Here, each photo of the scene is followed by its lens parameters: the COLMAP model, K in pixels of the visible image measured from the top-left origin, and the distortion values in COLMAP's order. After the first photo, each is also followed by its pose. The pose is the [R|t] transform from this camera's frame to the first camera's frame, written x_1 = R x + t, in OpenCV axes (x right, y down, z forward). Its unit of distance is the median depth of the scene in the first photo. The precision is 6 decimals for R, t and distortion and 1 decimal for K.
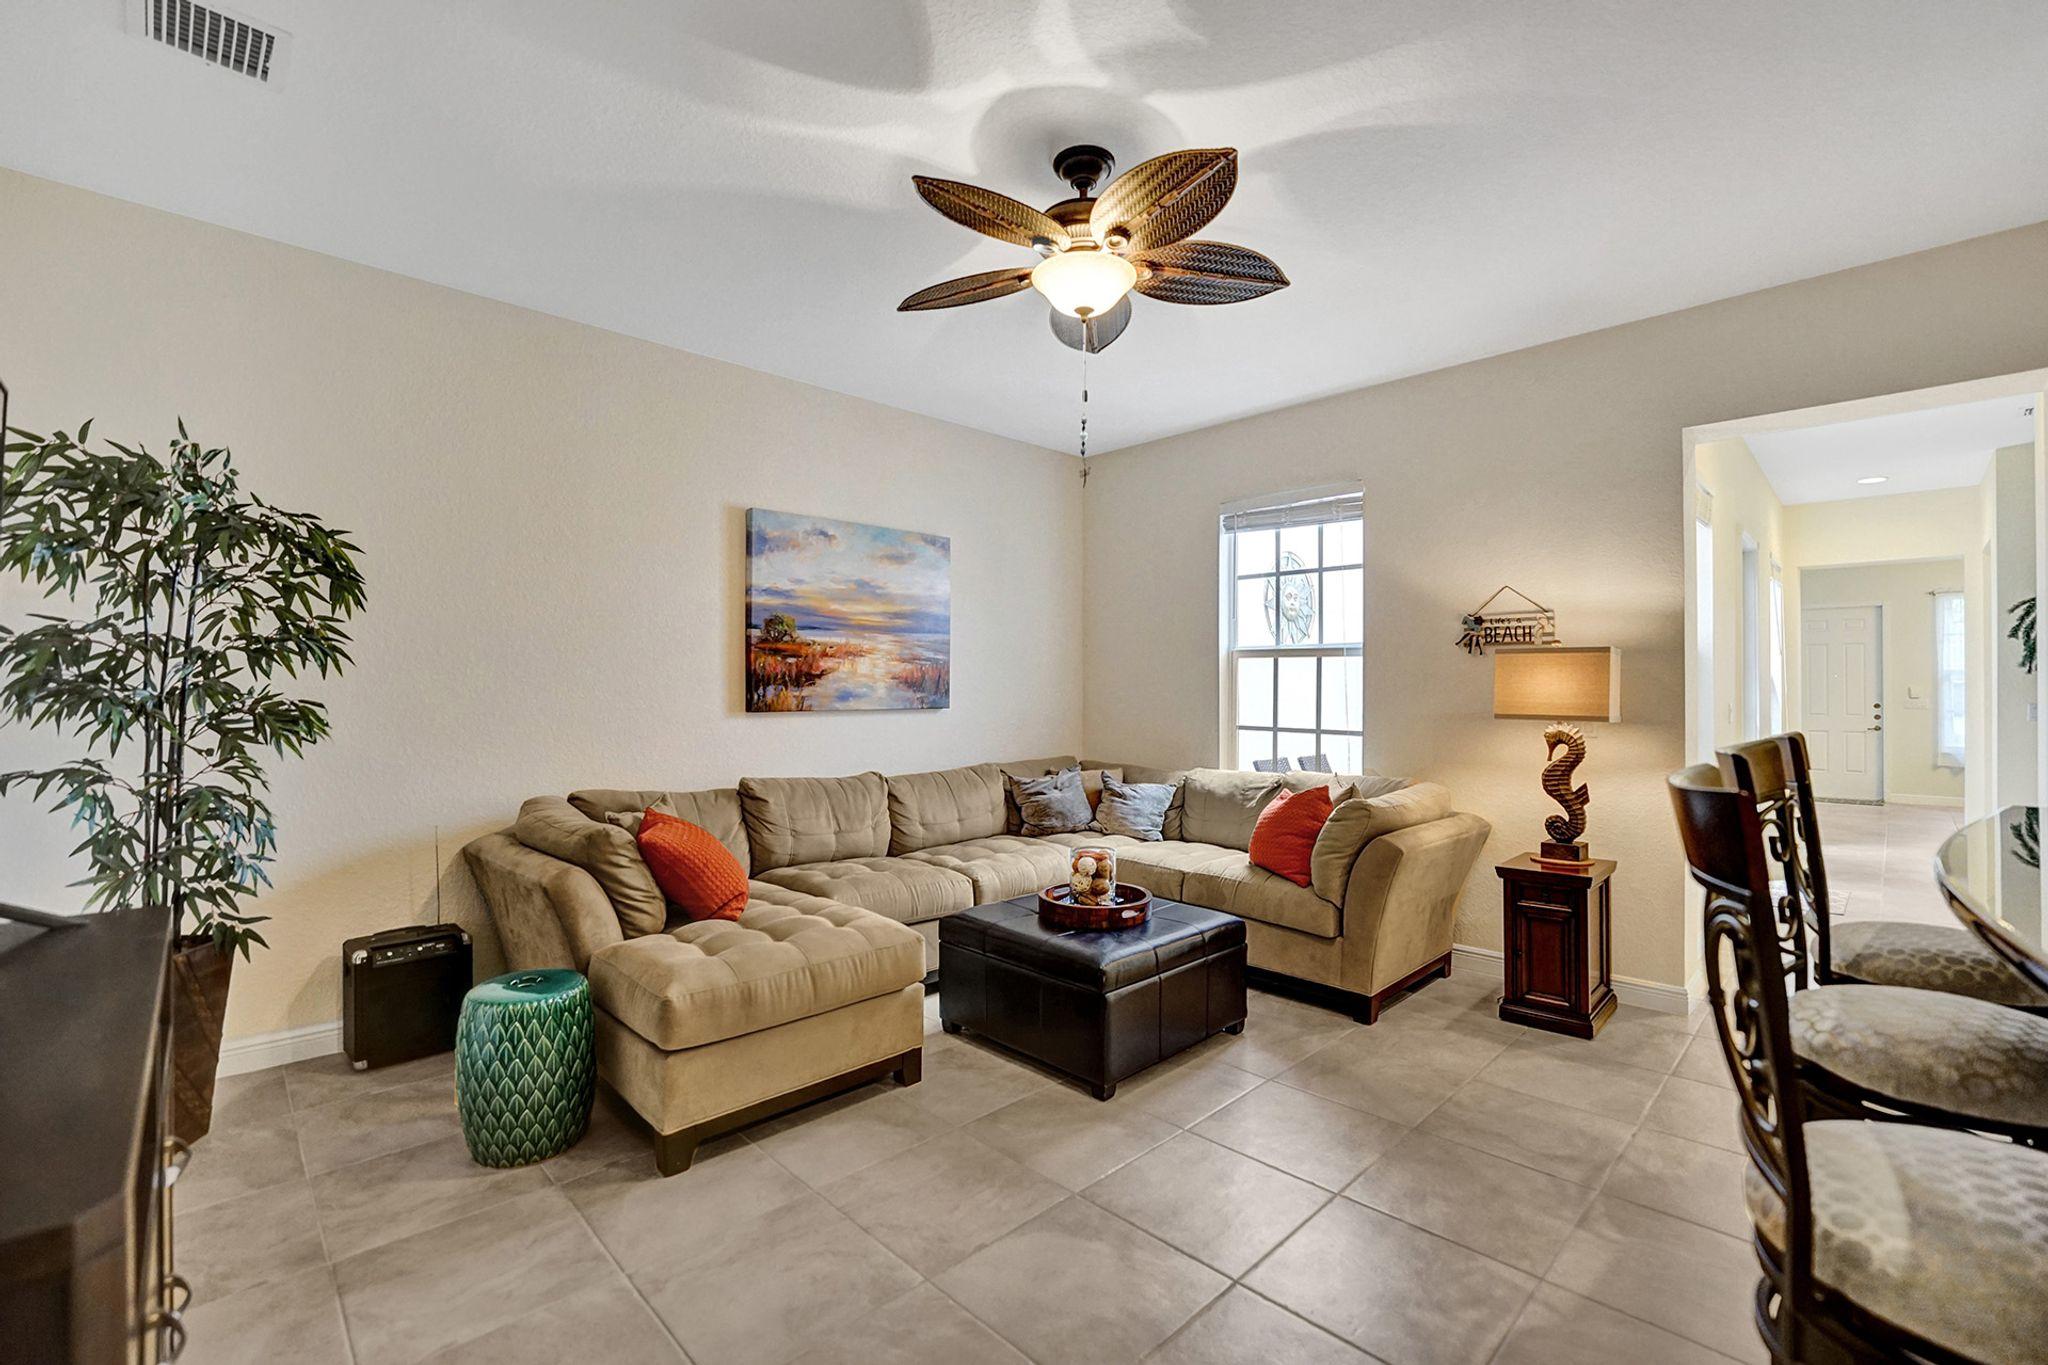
lens RADIAL K [[855.0, 0, 1045.7], [0, 855.0, 677.9], [0, 0, 1]] dist [-0.027274, 0.002582]
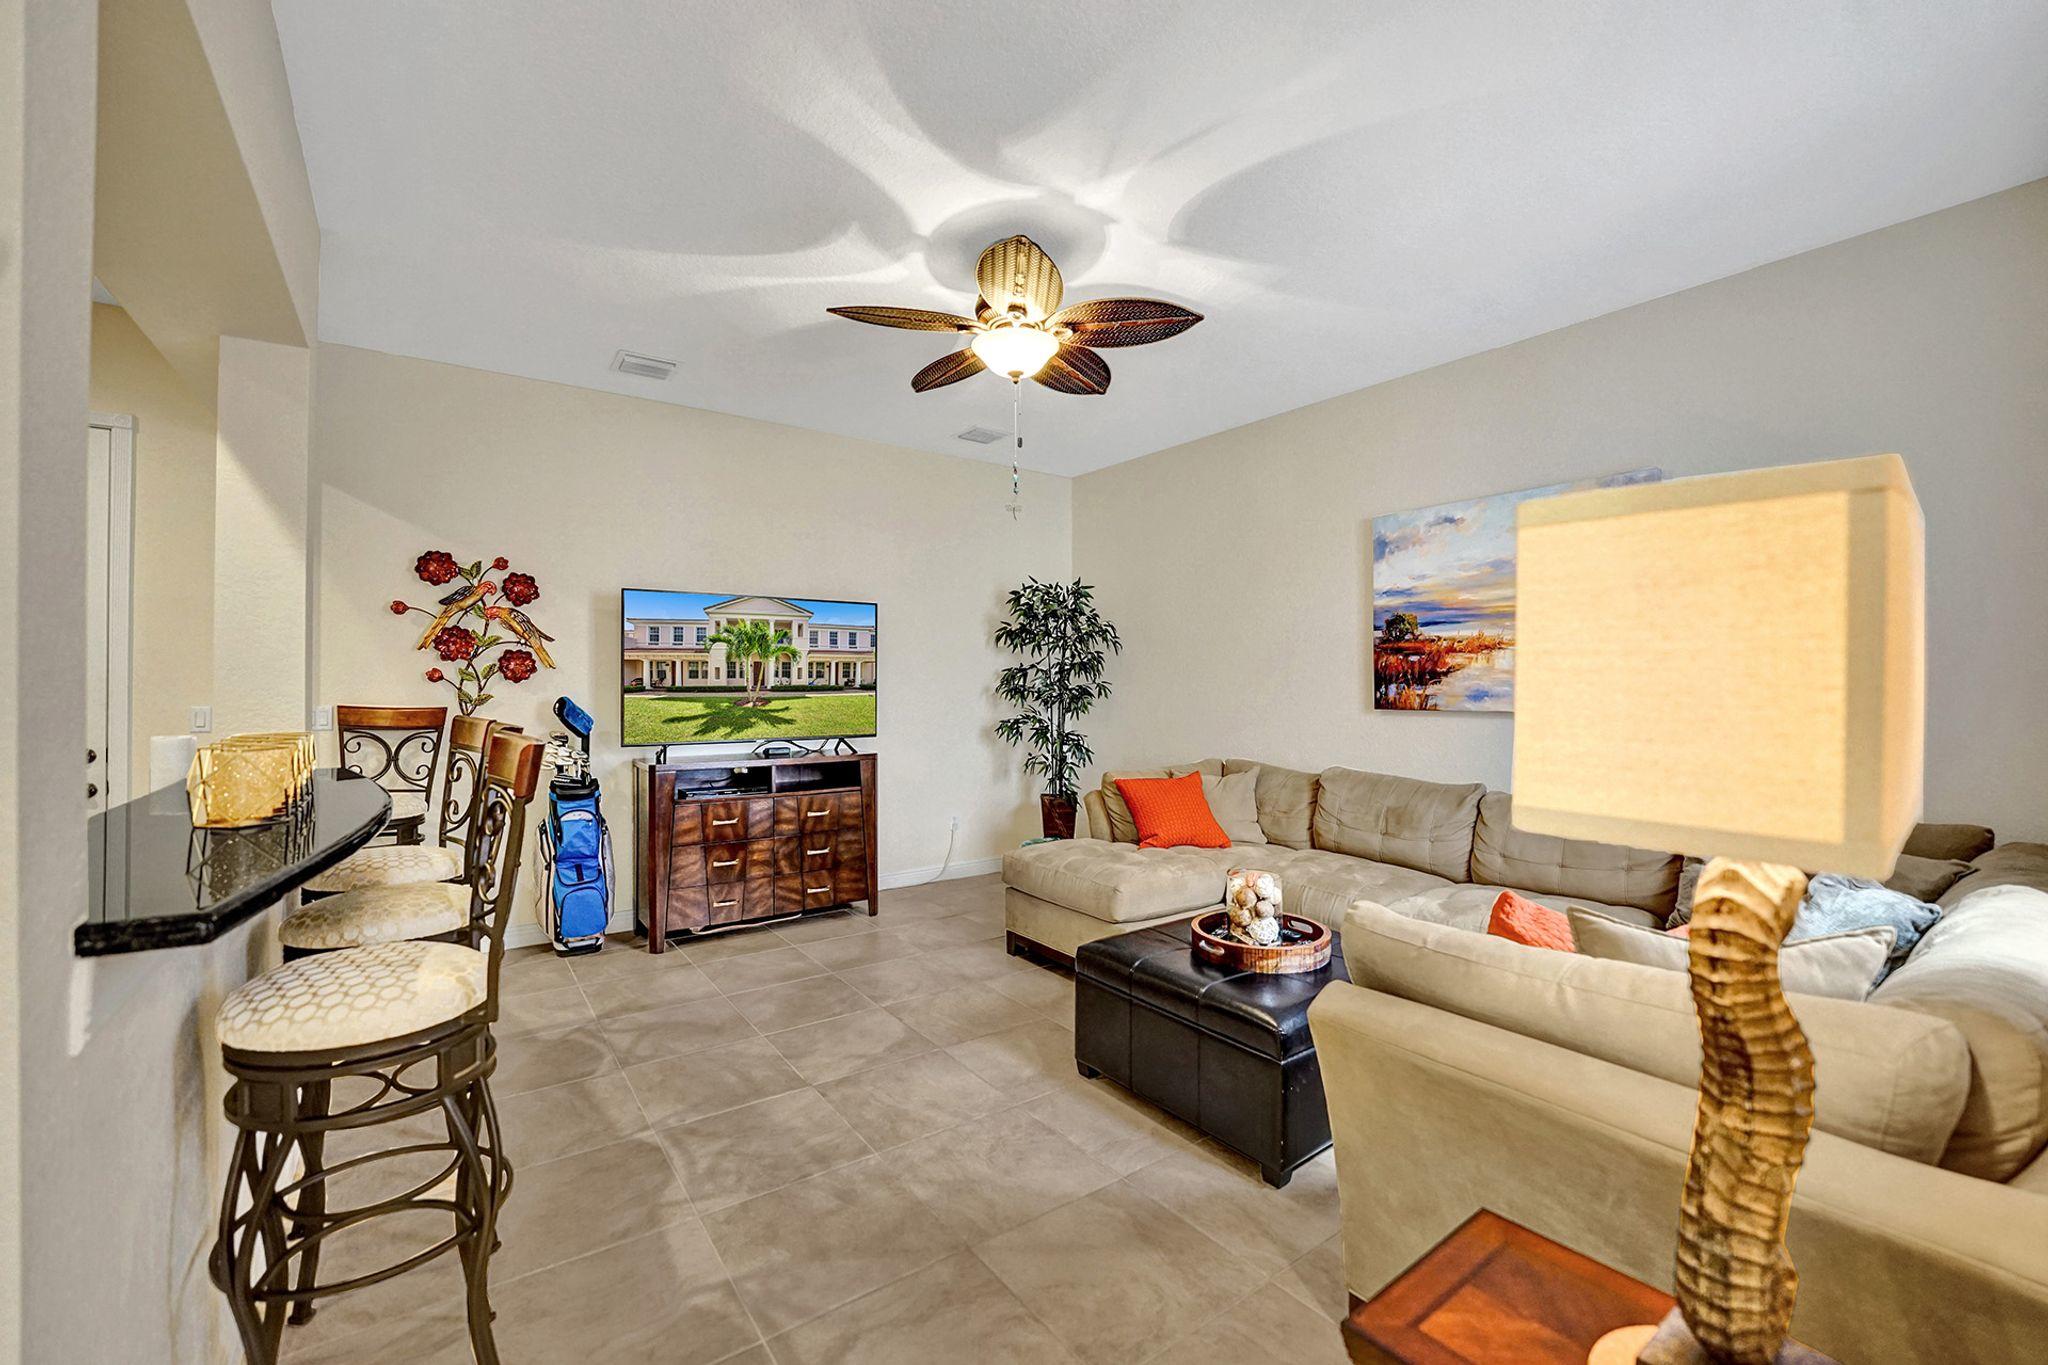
lens RADIAL K [[855.0, 0, 1056.8], [0, 855.0, 680.6], [0, 0, 1]] dist [-0.027274, 0.002582]
pose [[-0.135048, -0.007054, -0.990814, 0.742507], [0.013343, 0.999871, -0.008937, 0.008559], [0.990749, -0.014427, -0.134937, 0.733842]]
